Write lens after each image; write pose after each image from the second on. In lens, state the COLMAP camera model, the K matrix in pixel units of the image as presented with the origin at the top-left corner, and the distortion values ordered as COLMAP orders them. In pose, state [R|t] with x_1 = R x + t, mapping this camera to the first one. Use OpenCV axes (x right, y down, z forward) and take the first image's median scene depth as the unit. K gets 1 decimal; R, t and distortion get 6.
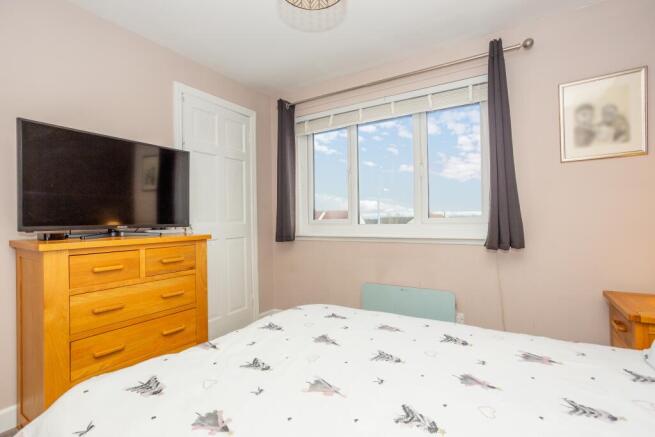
lens RADIAL K [[318.7, 0, 325.4], [0, 318.7, 215.3], [0, 0, 1]] dist [-0.020336, 0.007695]
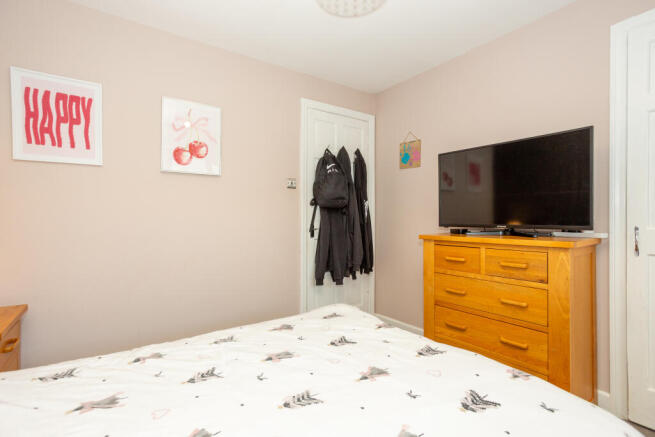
lens RADIAL K [[318.7, 0, 328.7], [0, 318.7, 220.5], [0, 0, 1]] dist [-0.020336, 0.007695]
pose [[-0.383700, 0.008631, -0.923417, 0.542317], [0.006328, 0.999957, 0.006717, 0.004945], [0.923436, -0.003266, -0.383739, 0.847766]]
